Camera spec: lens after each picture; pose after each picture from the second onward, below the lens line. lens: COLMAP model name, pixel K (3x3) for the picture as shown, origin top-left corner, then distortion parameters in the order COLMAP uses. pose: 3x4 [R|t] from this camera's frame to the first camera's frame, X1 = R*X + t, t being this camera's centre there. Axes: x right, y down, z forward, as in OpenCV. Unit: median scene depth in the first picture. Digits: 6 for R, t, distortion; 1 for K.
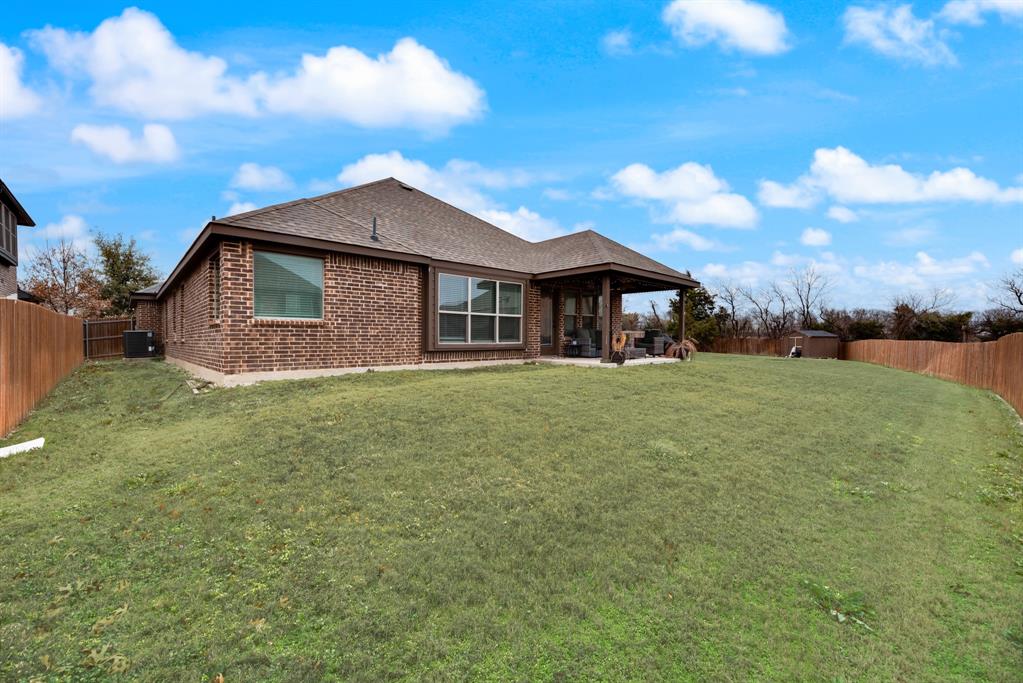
lens RADIAL K [[411.5, 0, 517.0], [0, 411.5, 342.9], [0, 0, 1]] dist [-0.000640, -0.000028]
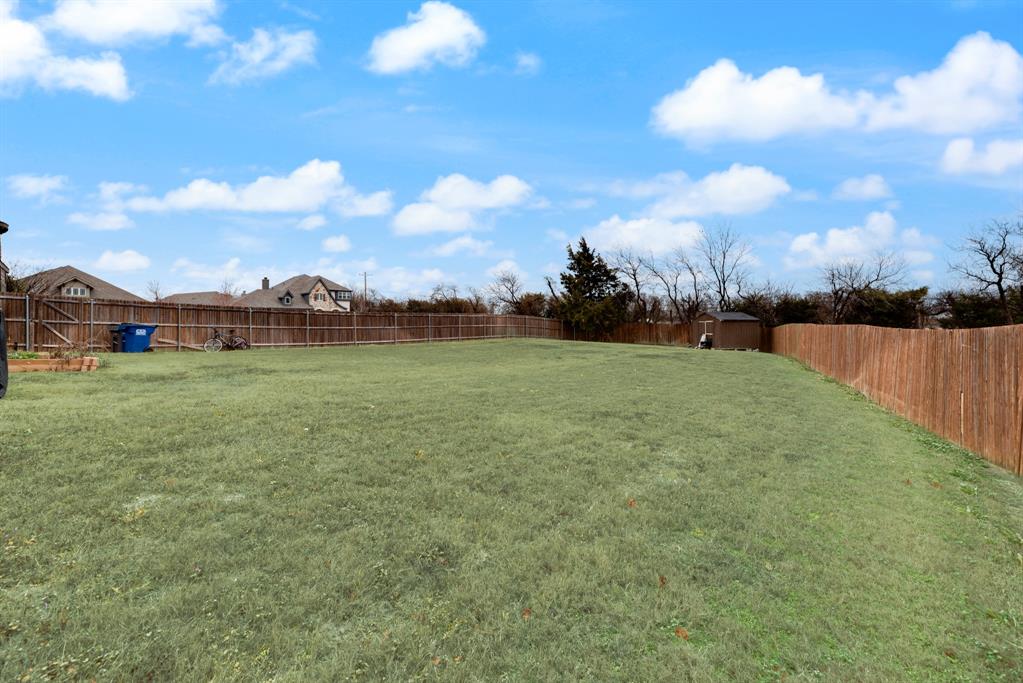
lens RADIAL K [[417.8, 0, 511.6], [0, 417.8, 317.4], [0, 0, 1]] dist [0.000922, 0.000230]
pose [[0.998258, -0.004271, 0.058850, 0.274463], [0.005998, 0.999556, -0.029191, -0.001128], [-0.058699, 0.029493, 0.997840, 0.257265]]
